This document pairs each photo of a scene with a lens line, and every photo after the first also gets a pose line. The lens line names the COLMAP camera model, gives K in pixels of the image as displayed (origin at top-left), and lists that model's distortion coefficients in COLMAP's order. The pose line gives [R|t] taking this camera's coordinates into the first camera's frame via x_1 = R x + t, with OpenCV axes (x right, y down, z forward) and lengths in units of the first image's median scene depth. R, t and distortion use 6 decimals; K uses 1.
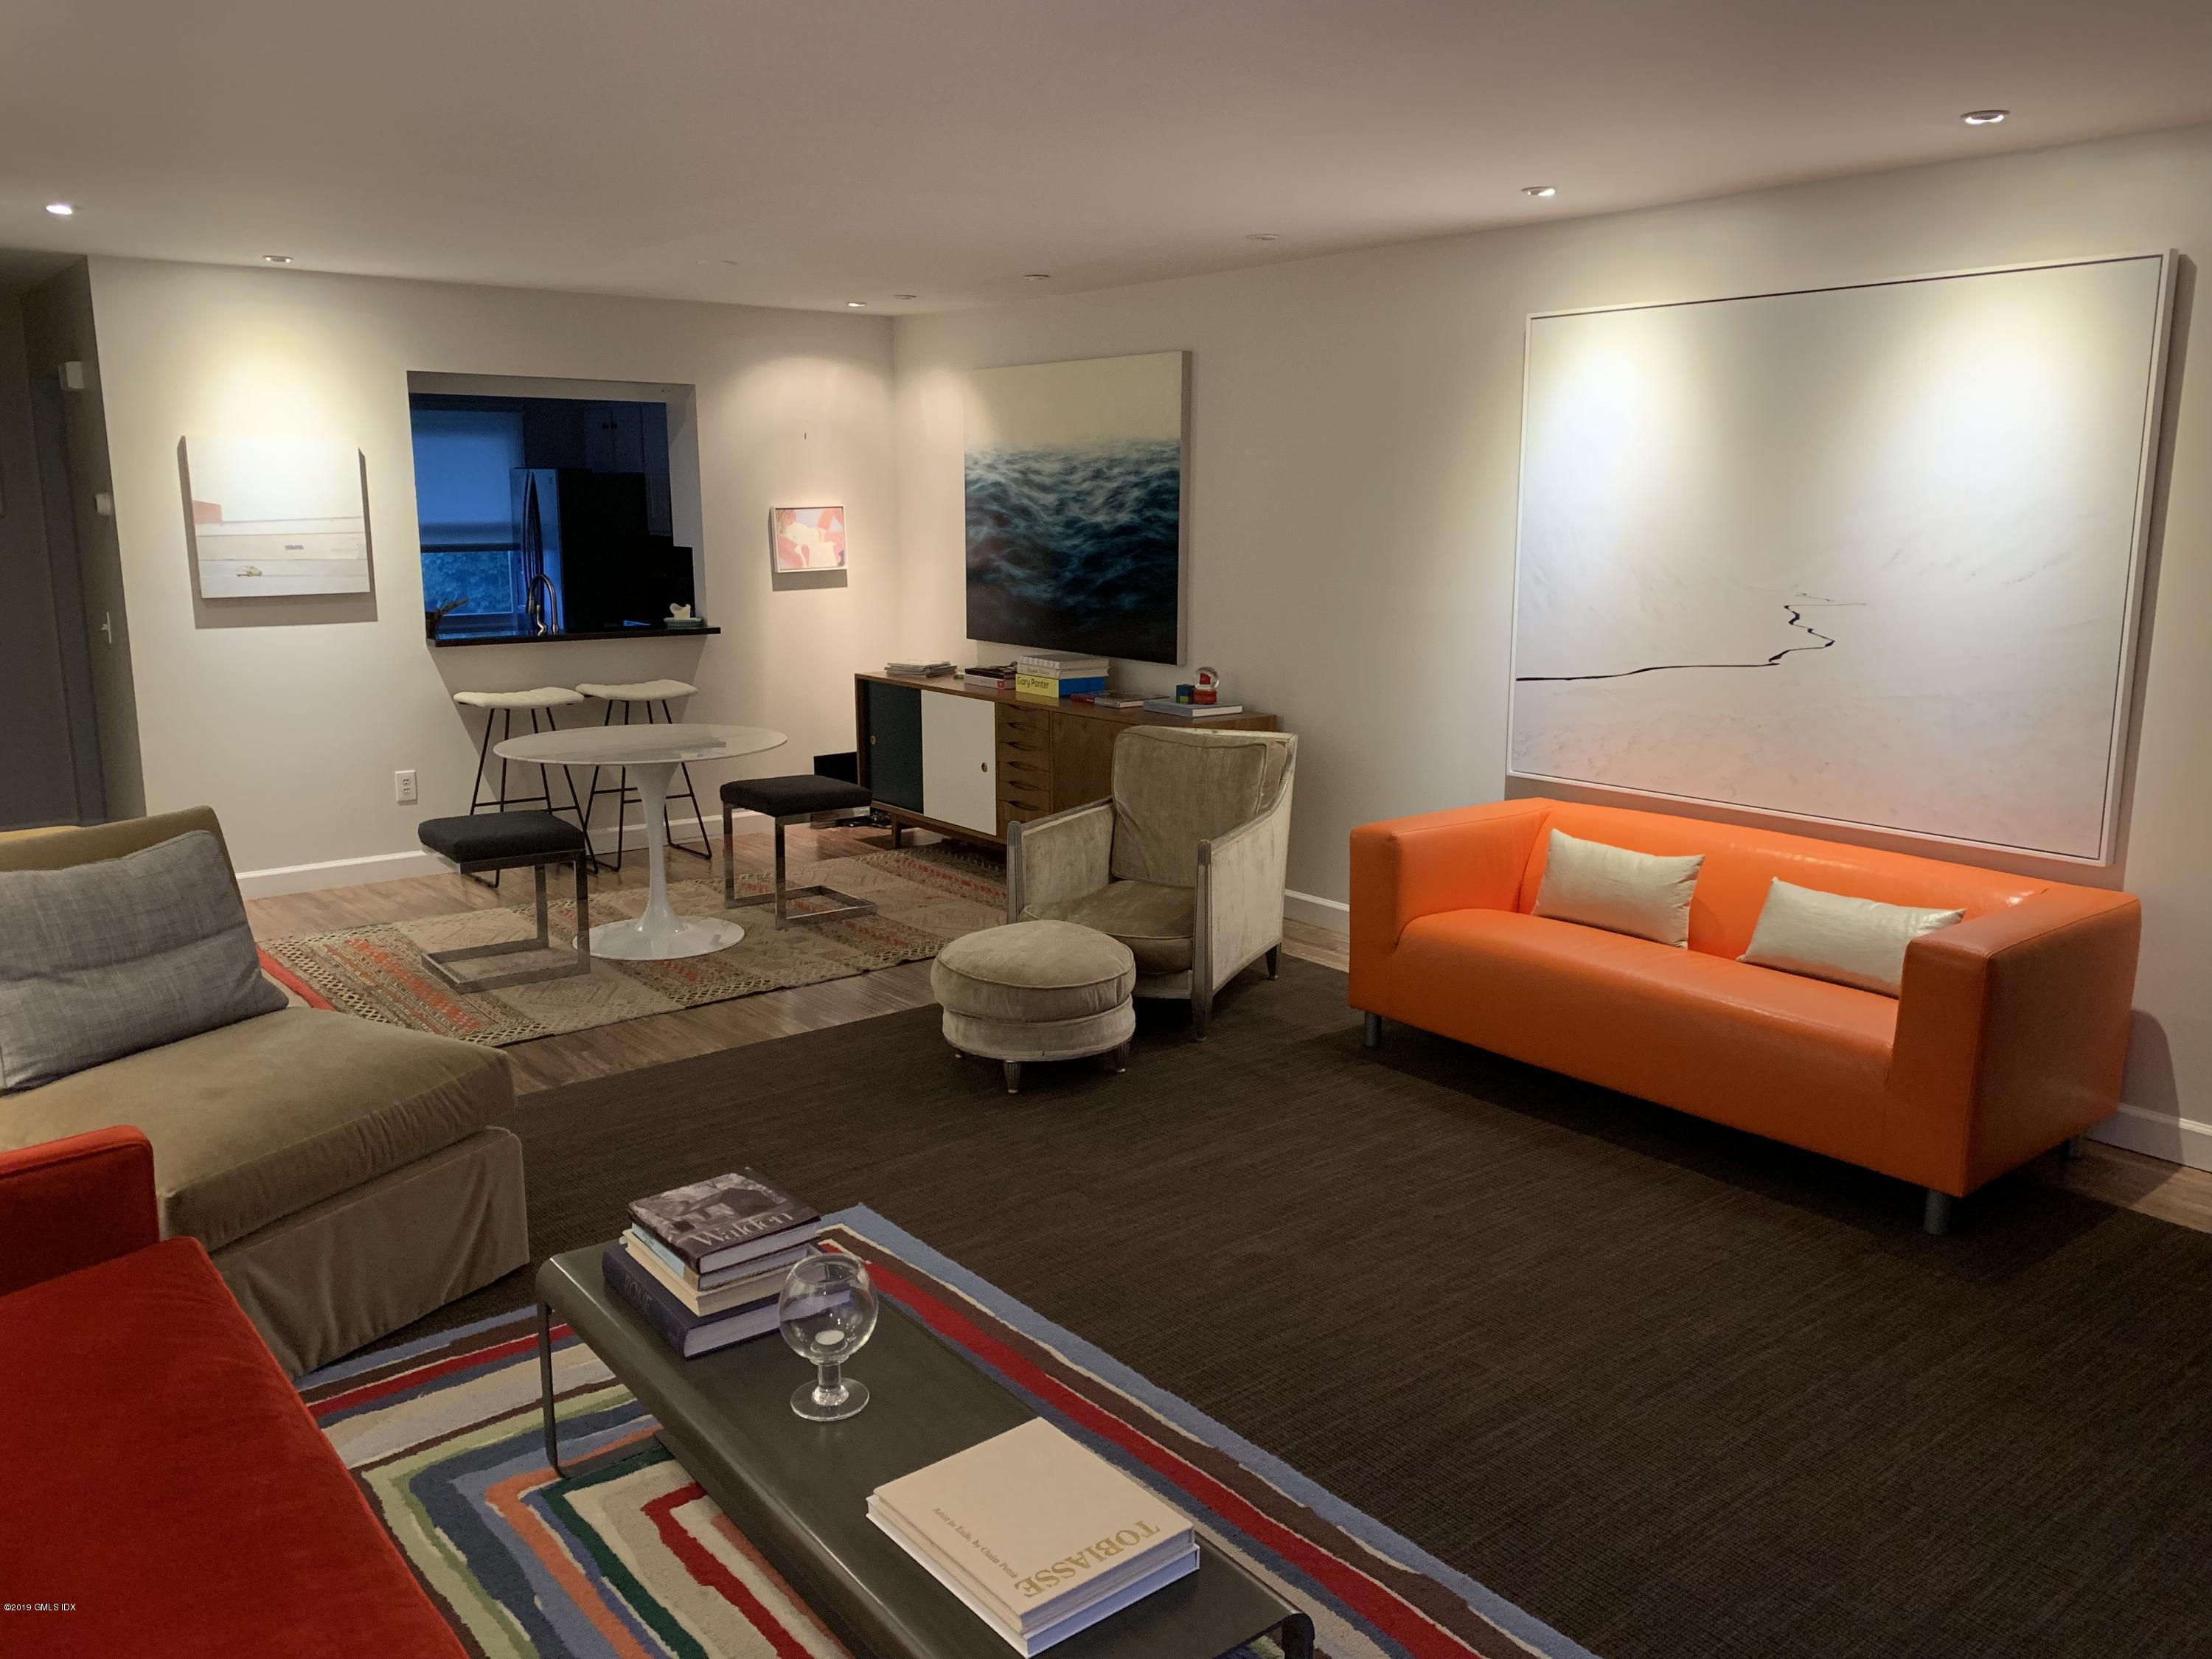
lens RADIAL K [[1701.0, 0, 1104.5], [0, 1701.0, 823.8], [0, 0, 1]] dist [0.031090, -0.033699]
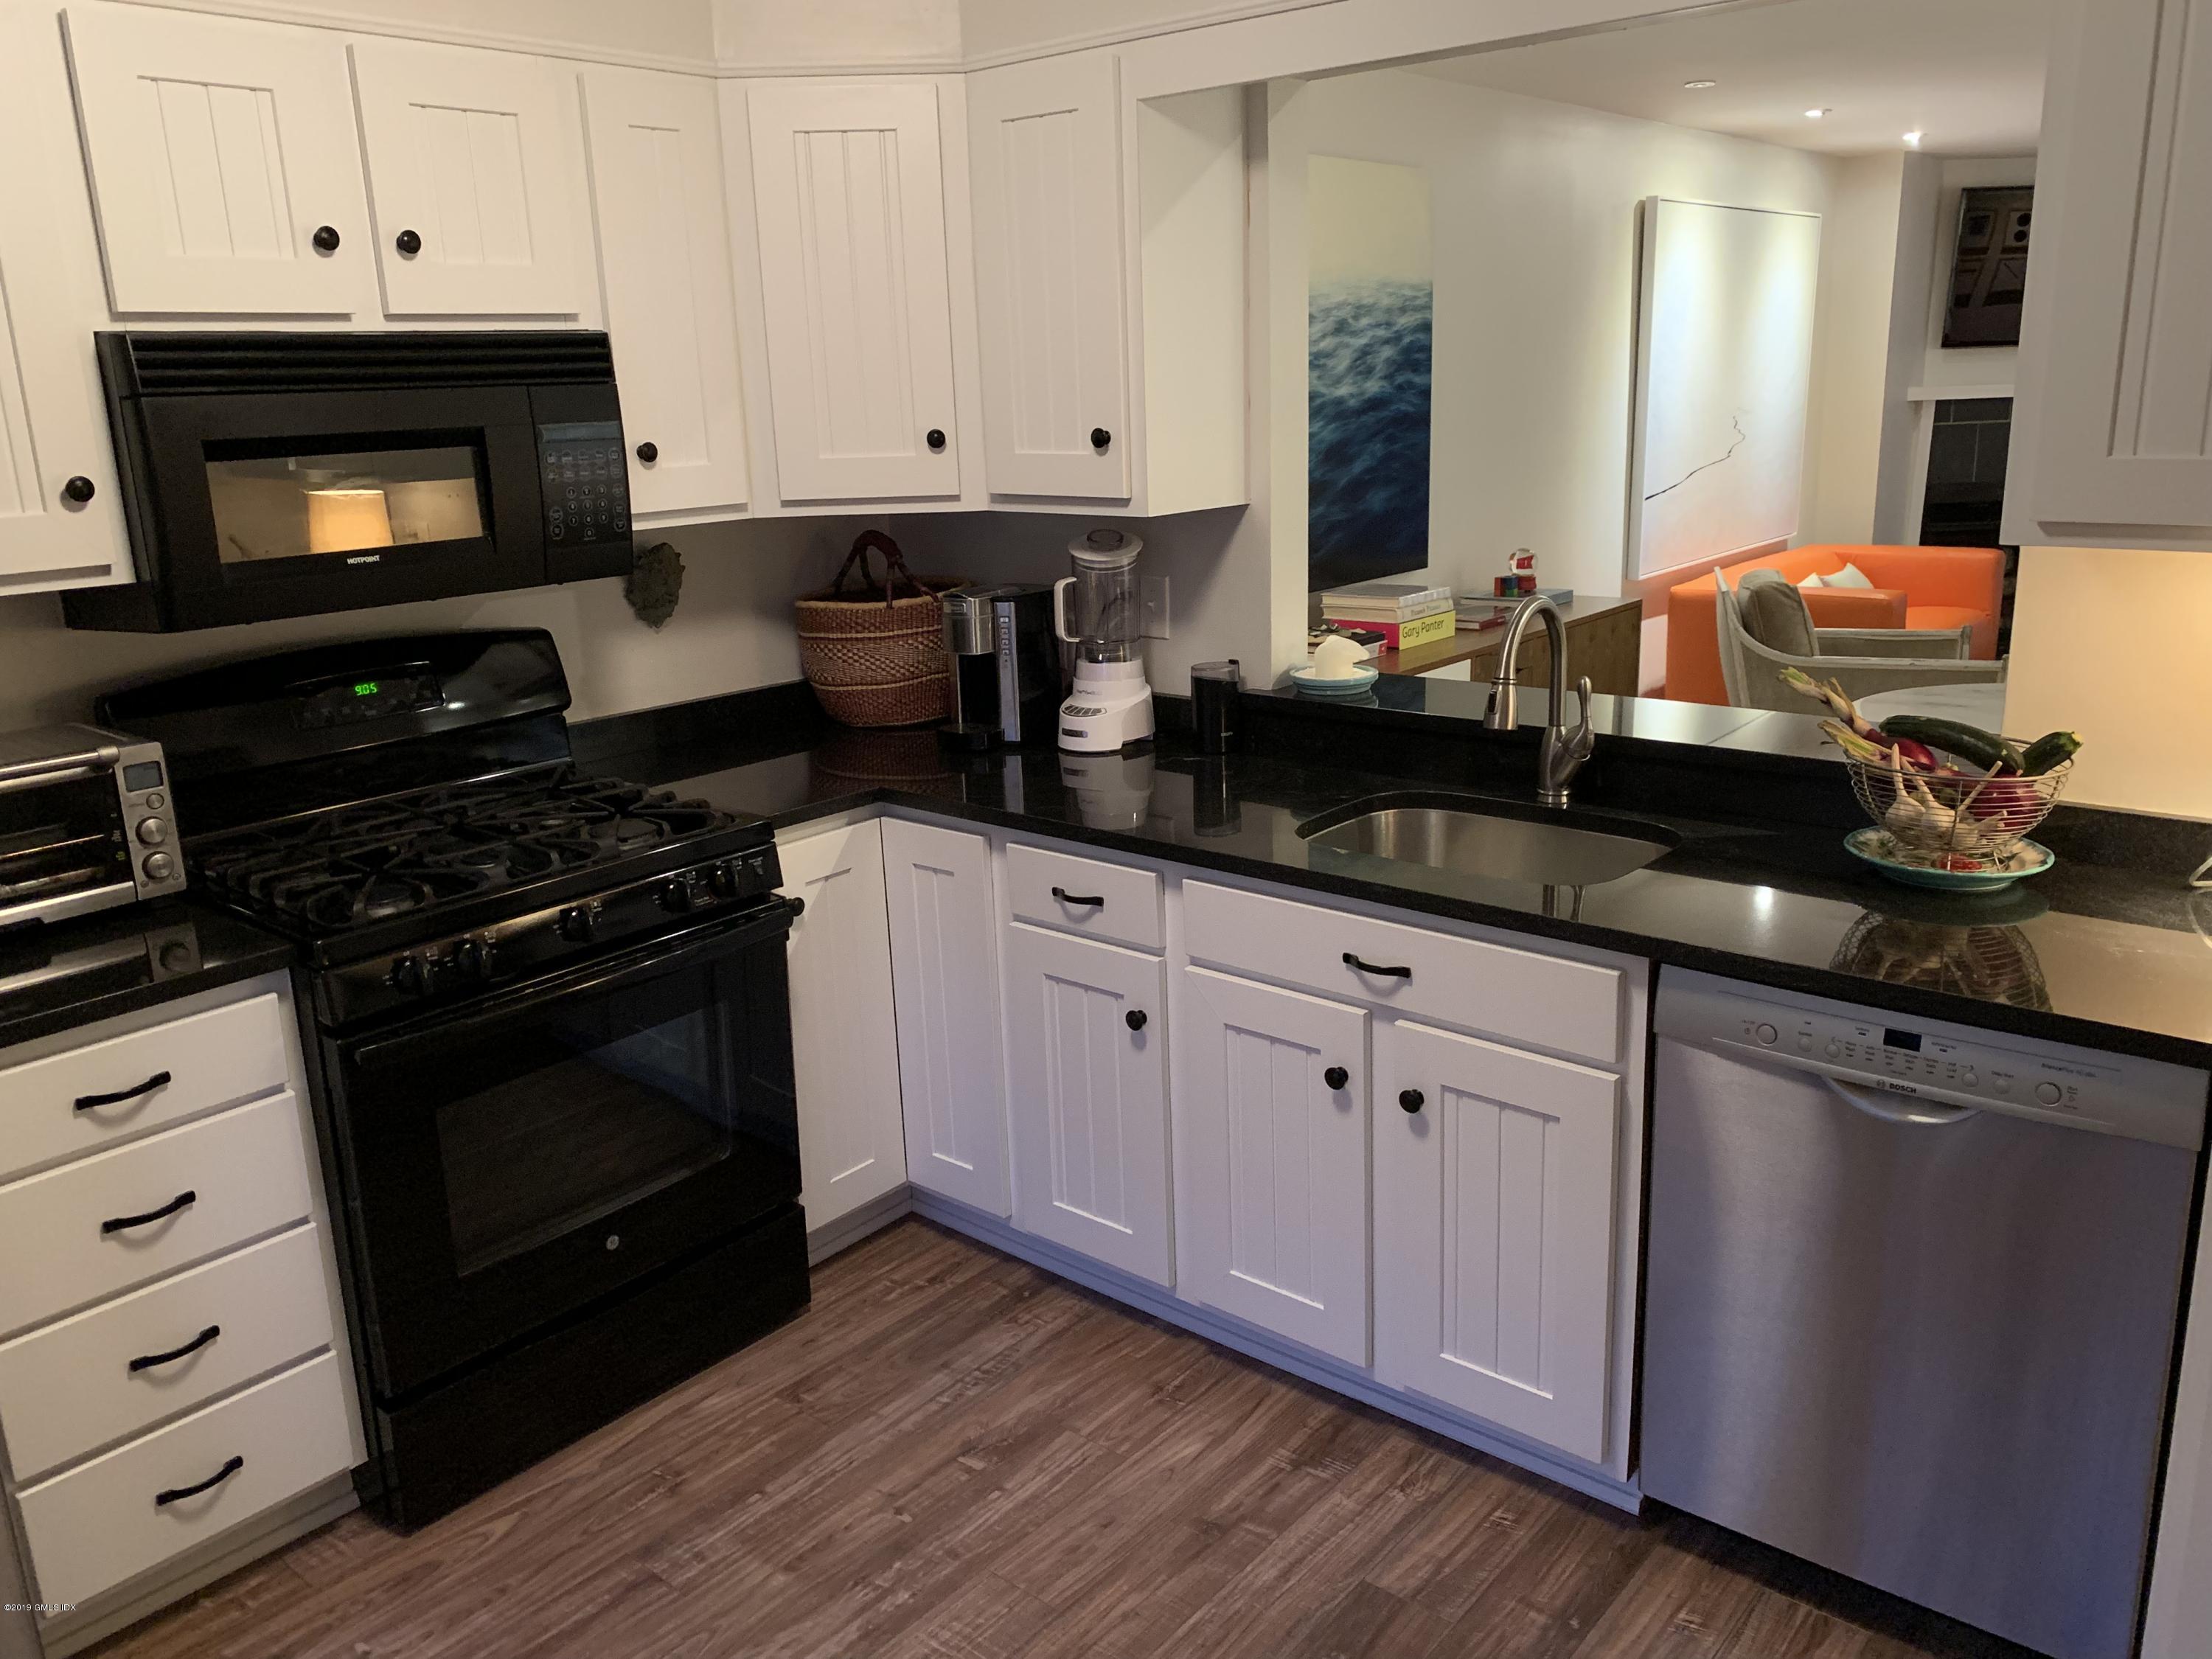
lens RADIAL K [[1701.0, 0, 1104.2], [0, 1701.0, 821.9], [0, 0, 1]] dist [0.031090, -0.033699]
pose [[-0.207983, -0.247785, 0.946227, -0.716361], [0.218181, 0.931256, 0.291822, -0.248178], [-0.953488, 0.267143, -0.139623, 1.279538]]
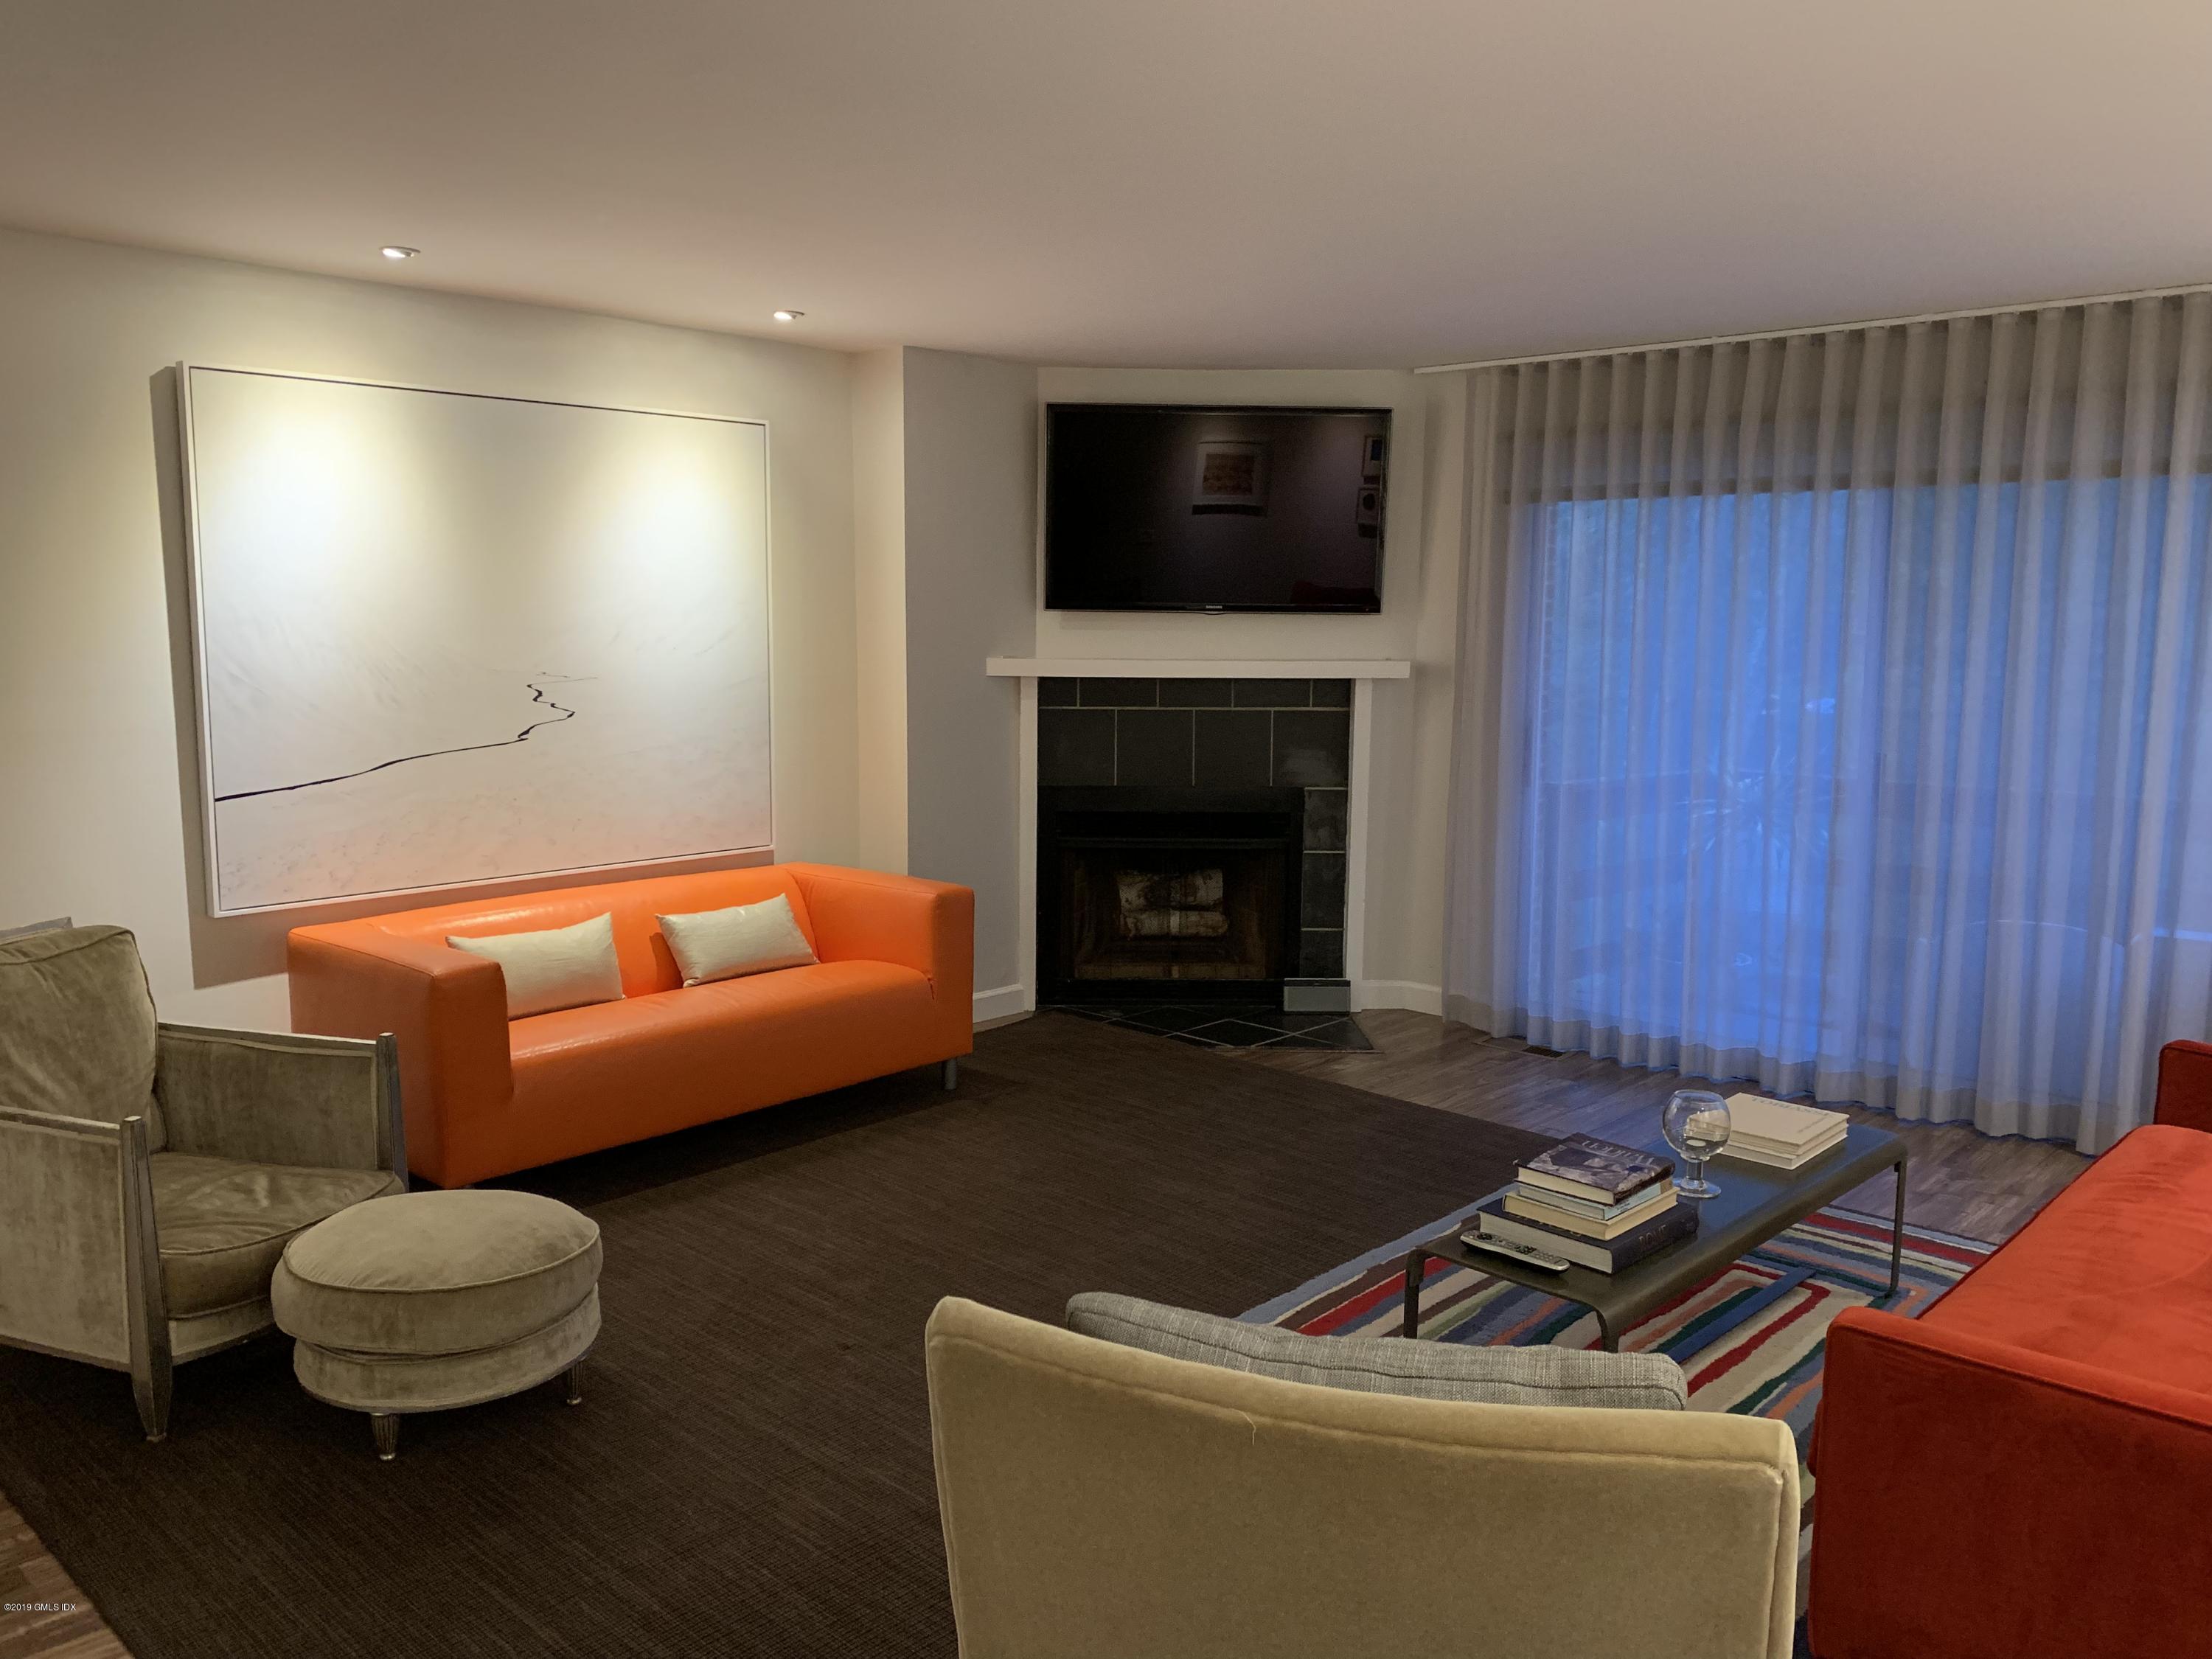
lens RADIAL K [[1701.0, 0, 1101.2], [0, 1701.0, 832.8], [0, 0, 1]] dist [0.031090, -0.033699]
pose [[-0.152538, -0.129513, 0.979775, -0.509360], [0.183045, 0.970522, 0.156788, -0.097117], [-0.971199, 0.203259, -0.124335, 0.555574]]
